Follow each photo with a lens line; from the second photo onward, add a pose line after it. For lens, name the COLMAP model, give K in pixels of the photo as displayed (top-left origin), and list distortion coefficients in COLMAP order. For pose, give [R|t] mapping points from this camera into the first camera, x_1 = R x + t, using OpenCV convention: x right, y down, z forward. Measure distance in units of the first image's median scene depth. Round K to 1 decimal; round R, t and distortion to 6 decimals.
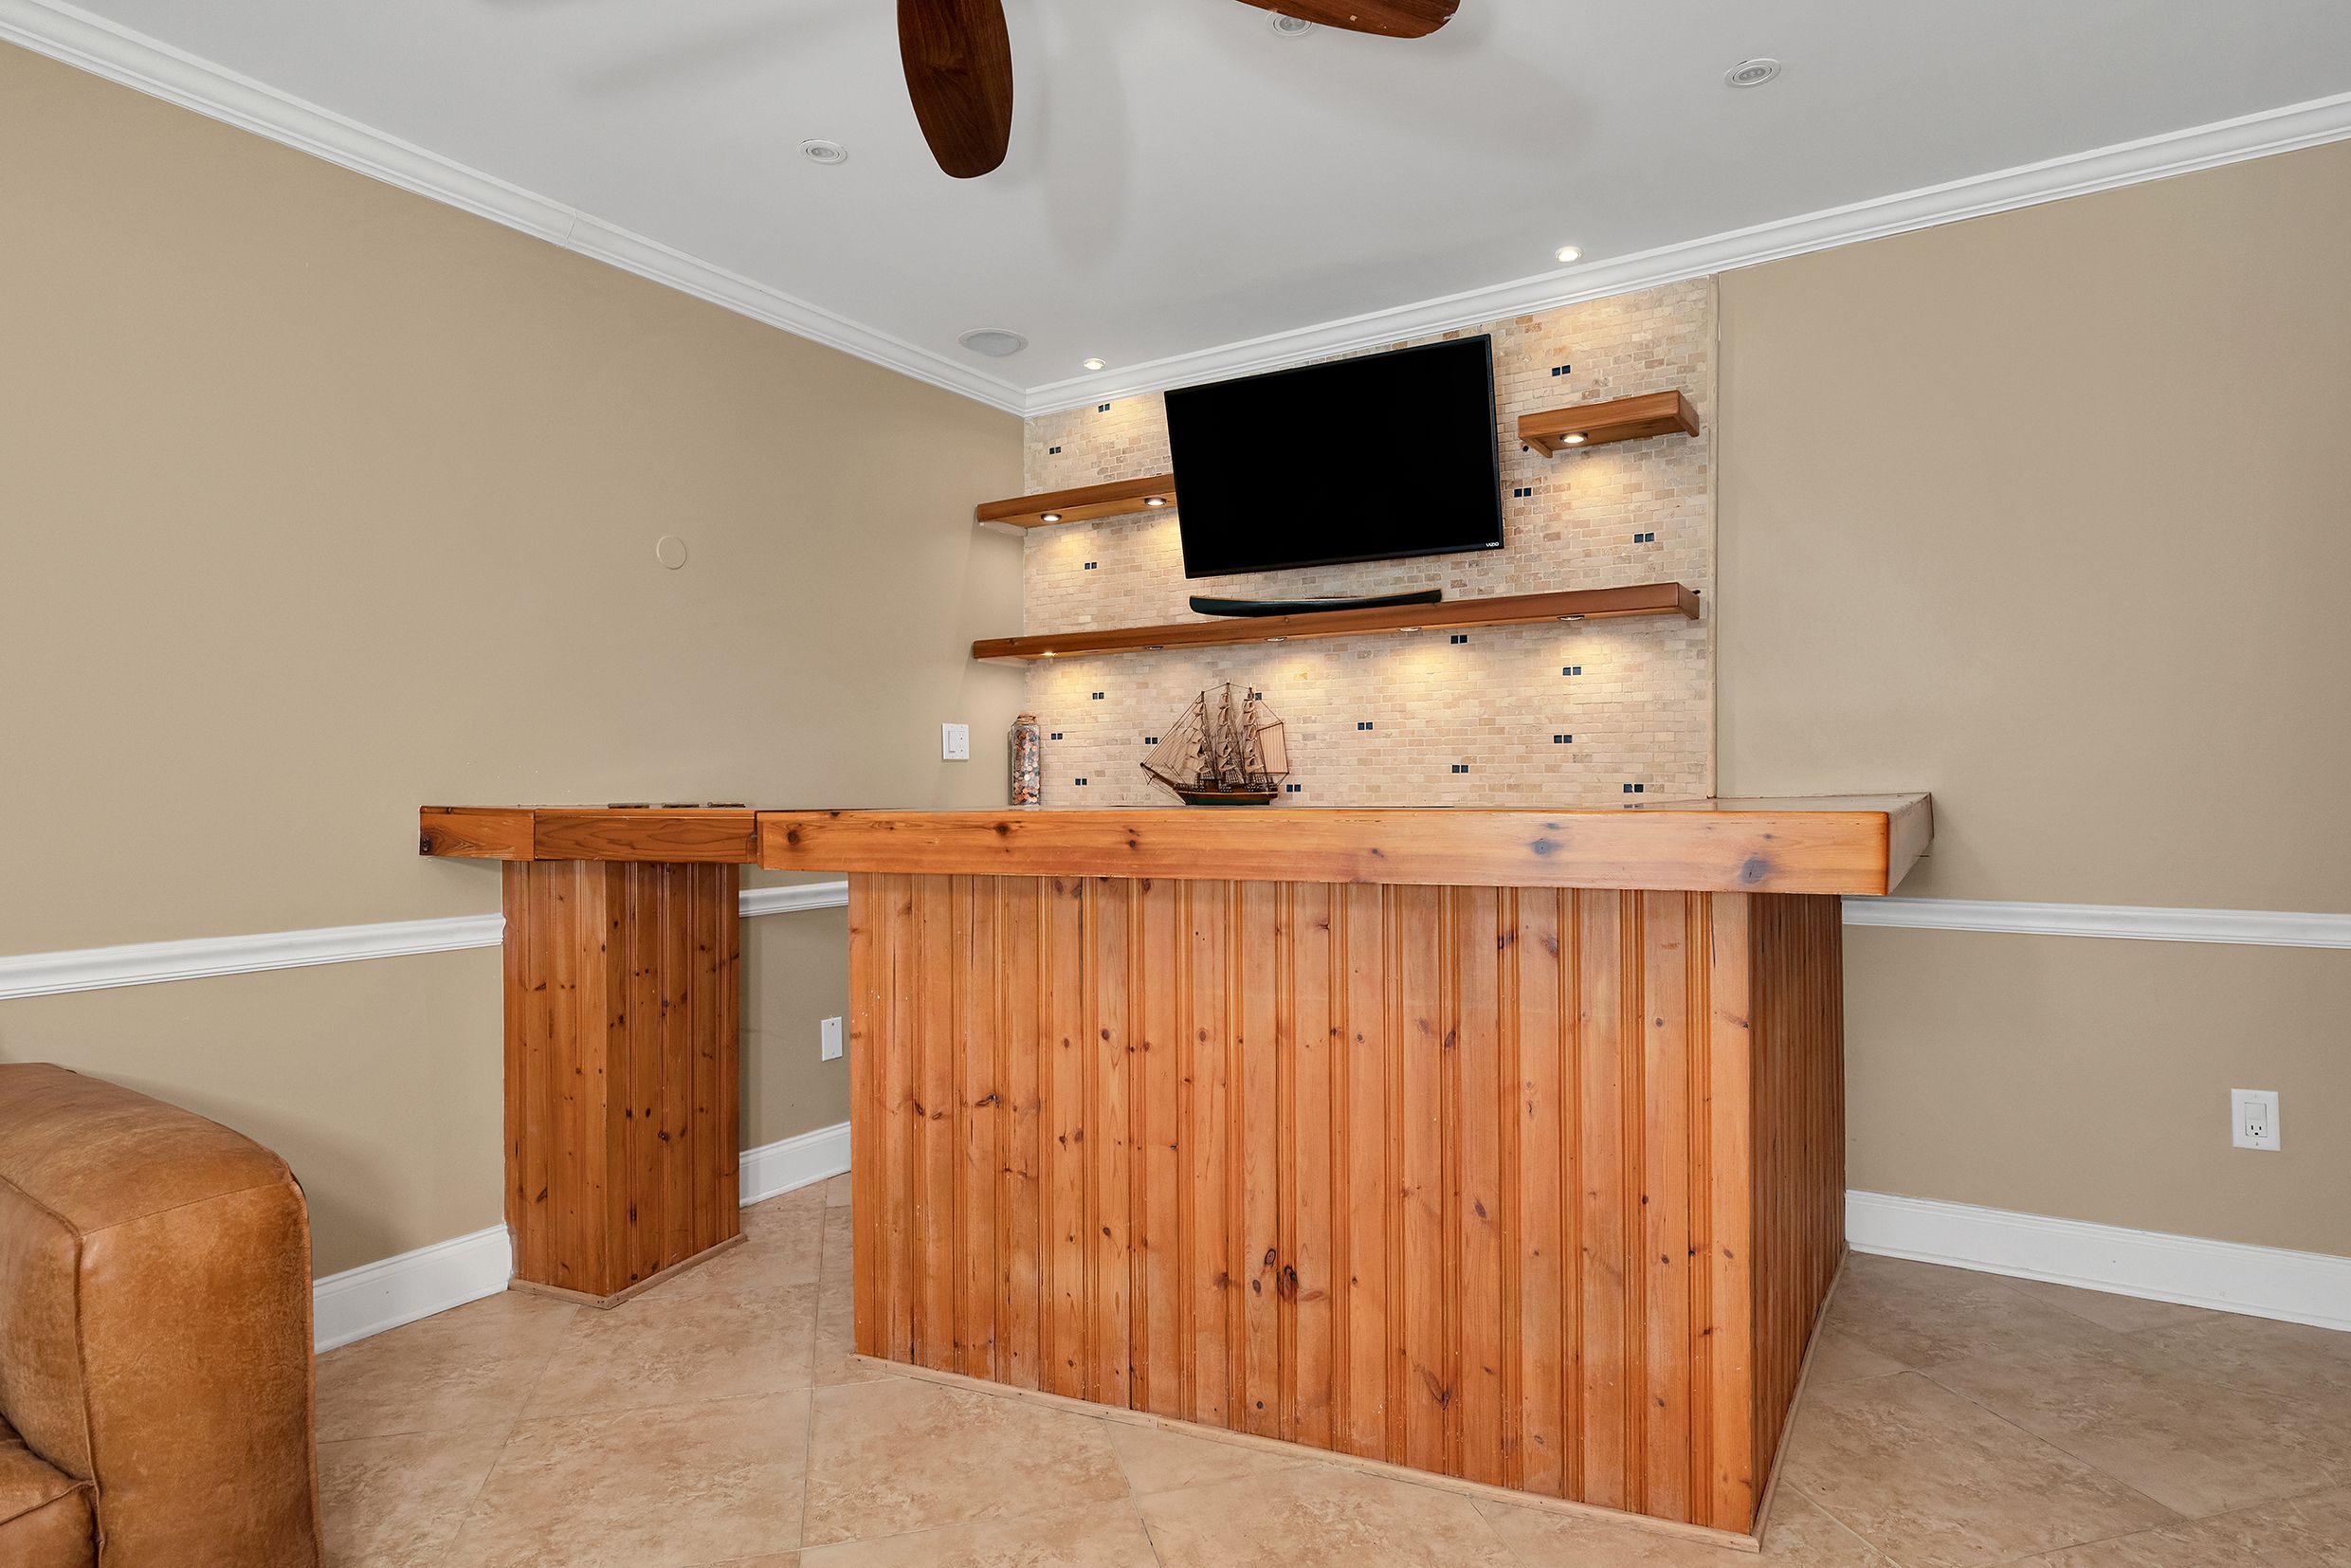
lens RADIAL K [[1194.8, 0, 1166.5], [0, 1194.8, 796.4], [0, 0, 1]] dist [-0.015598, -0.000546]
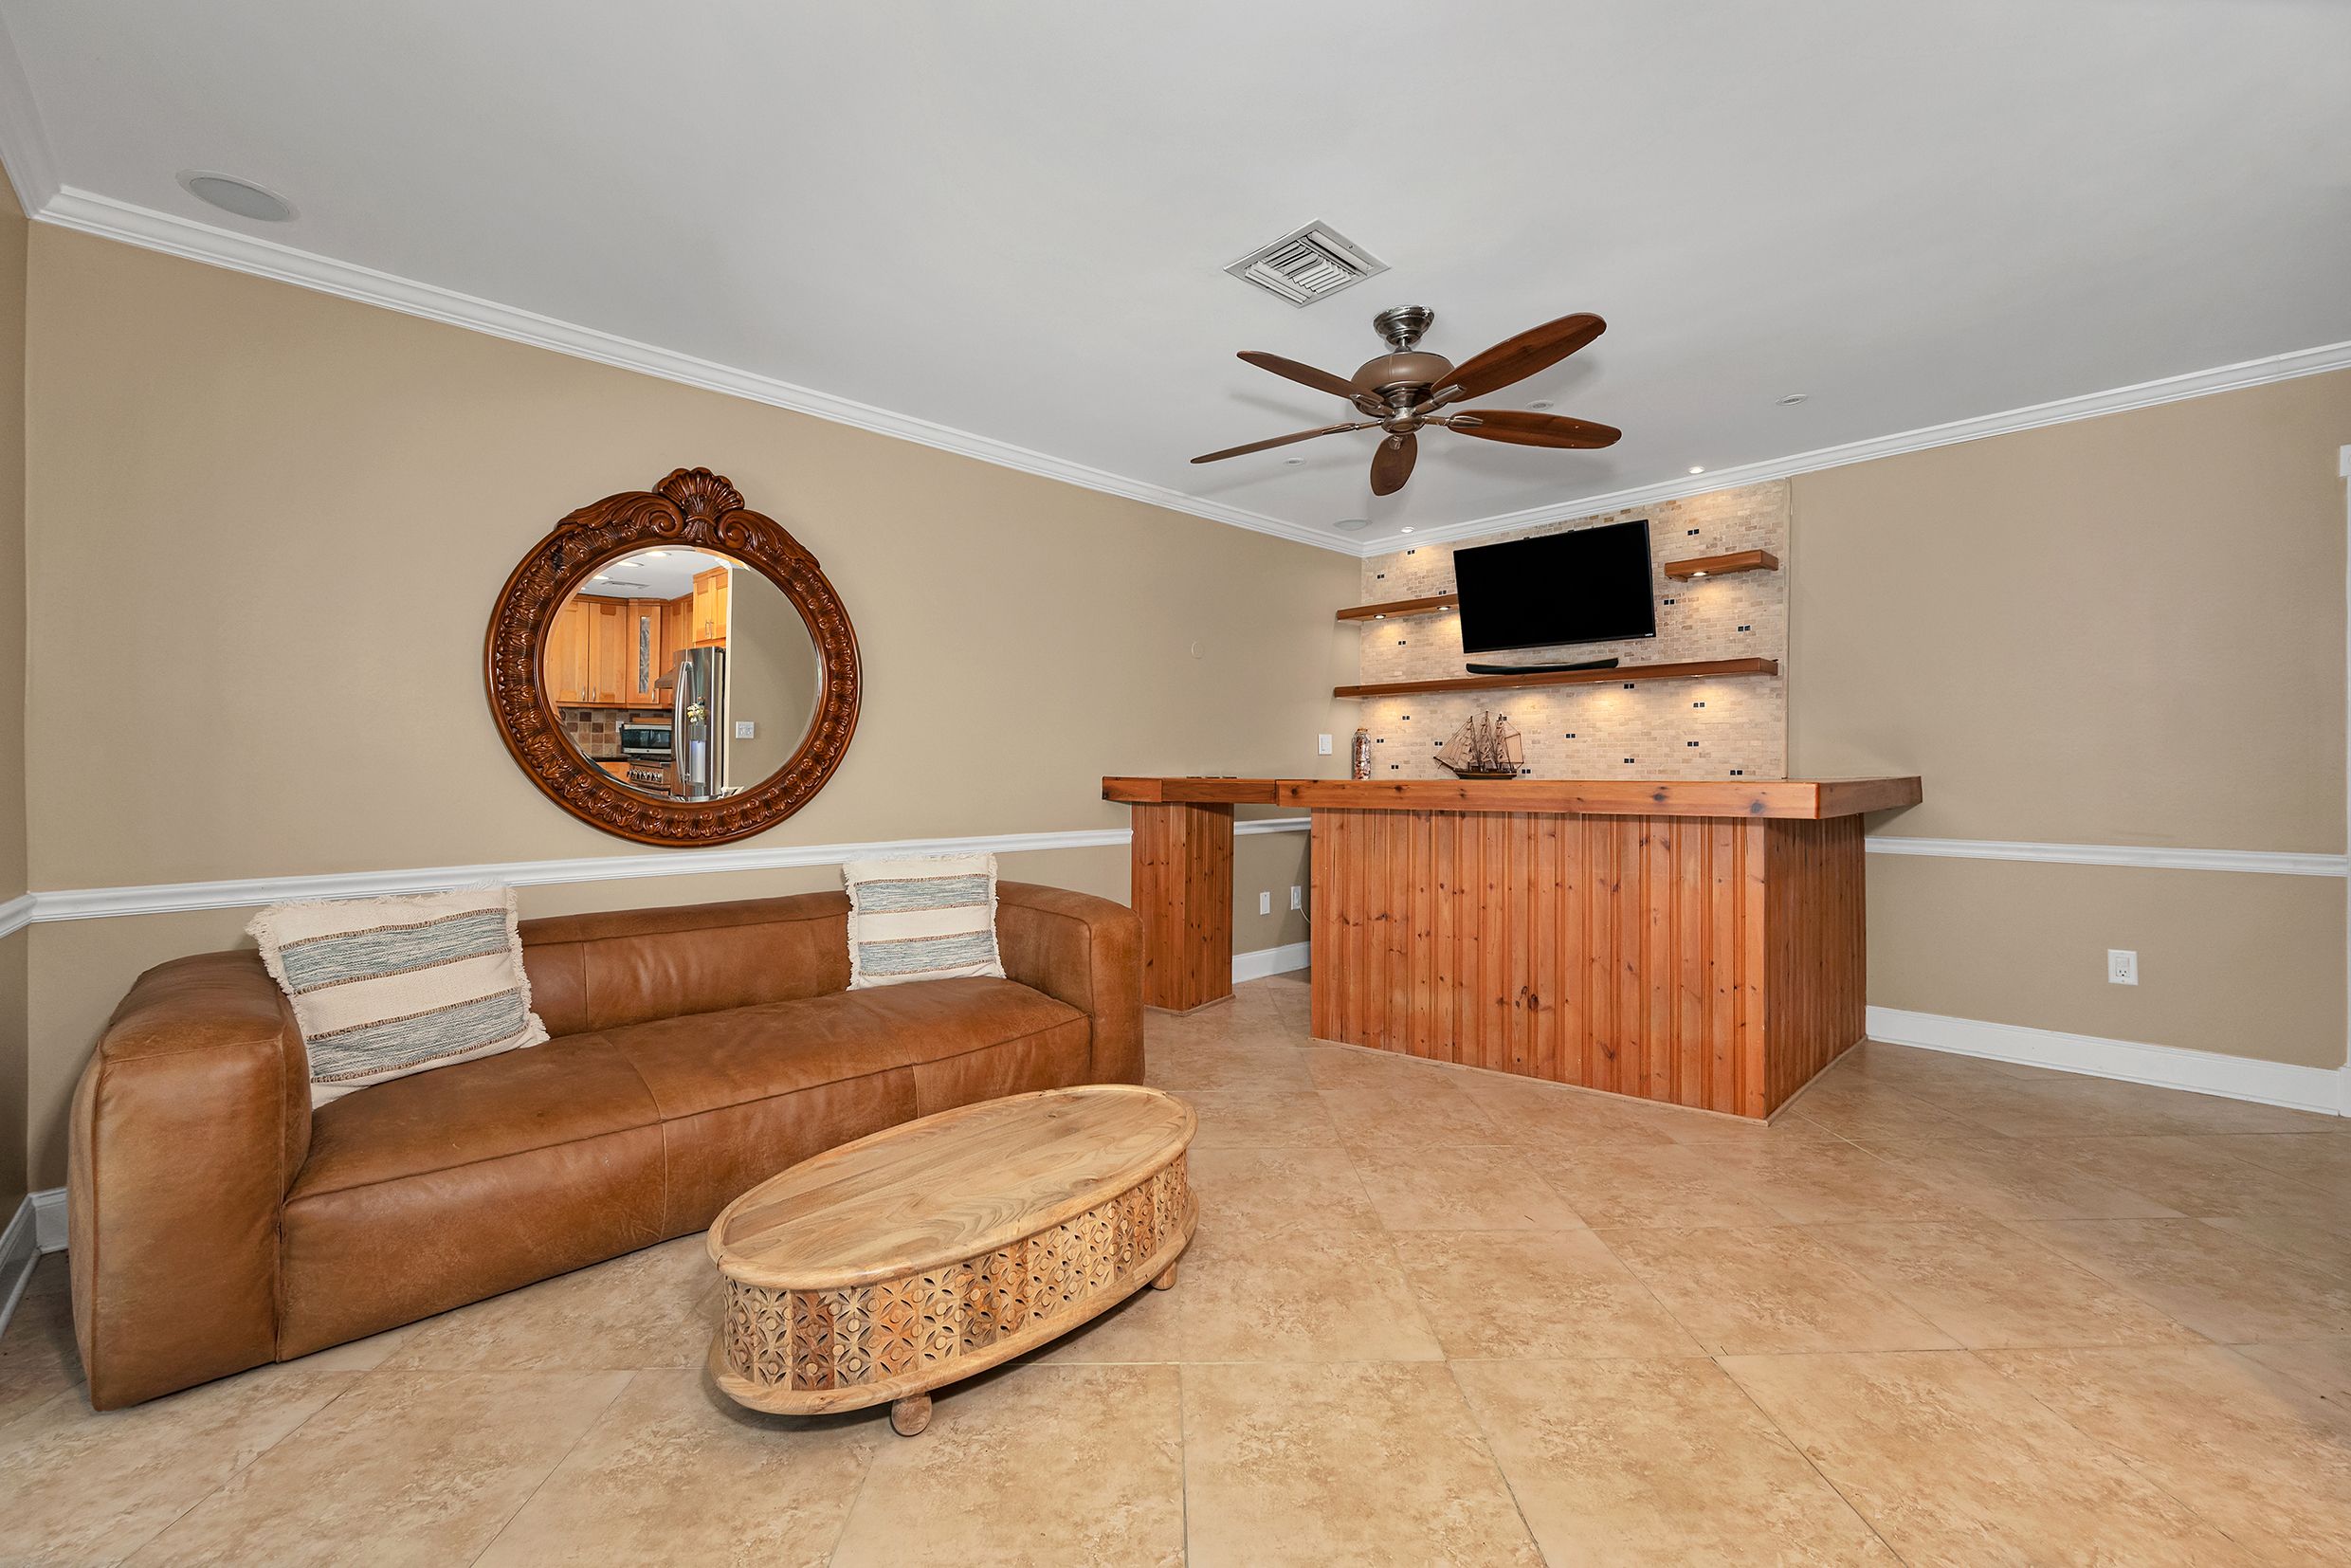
lens RADIAL K [[933.8, 0, 1171.1], [0, 933.8, 778.0], [0, 0, 1]] dist [-0.009612, -0.000372]
pose [[0.973462, 0.008424, -0.228694, -0.125270], [-0.008459, 0.999964, 0.000826, 0.008409], [0.228693, 0.001130, 0.973498, -0.640299]]
